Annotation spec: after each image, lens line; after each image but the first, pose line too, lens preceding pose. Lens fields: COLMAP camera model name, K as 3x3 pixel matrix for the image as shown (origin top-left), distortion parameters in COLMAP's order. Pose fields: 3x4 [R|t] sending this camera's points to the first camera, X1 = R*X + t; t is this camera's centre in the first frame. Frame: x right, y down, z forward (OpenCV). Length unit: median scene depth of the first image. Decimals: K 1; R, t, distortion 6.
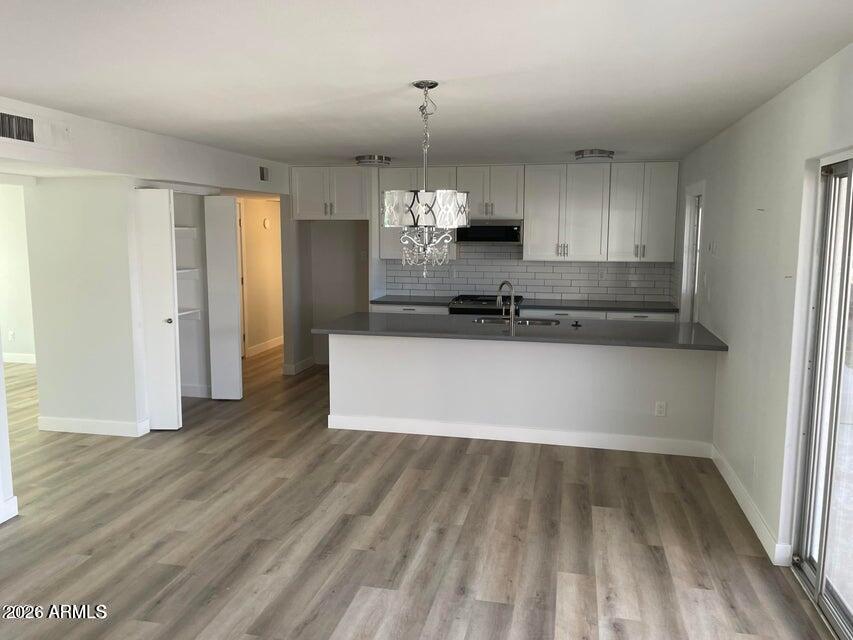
lens RADIAL K [[656.1, 0, 423.6], [0, 656.1, 314.6], [0, 0, 1]] dist [0.047388, -0.066266]
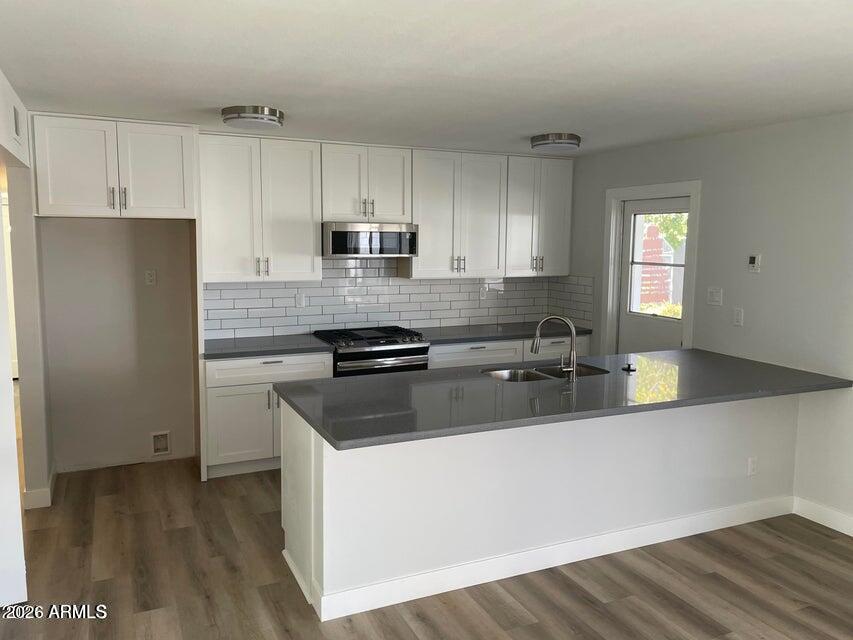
lens RADIAL K [[656.1, 0, 420.0], [0, 656.1, 322.3], [0, 0, 1]] dist [0.047388, -0.066266]
pose [[0.796003, -0.072885, 0.600888, -0.297443], [0.069885, 0.997151, 0.028374, -0.056214], [-0.601245, 0.019407, 0.798829, 0.420788]]
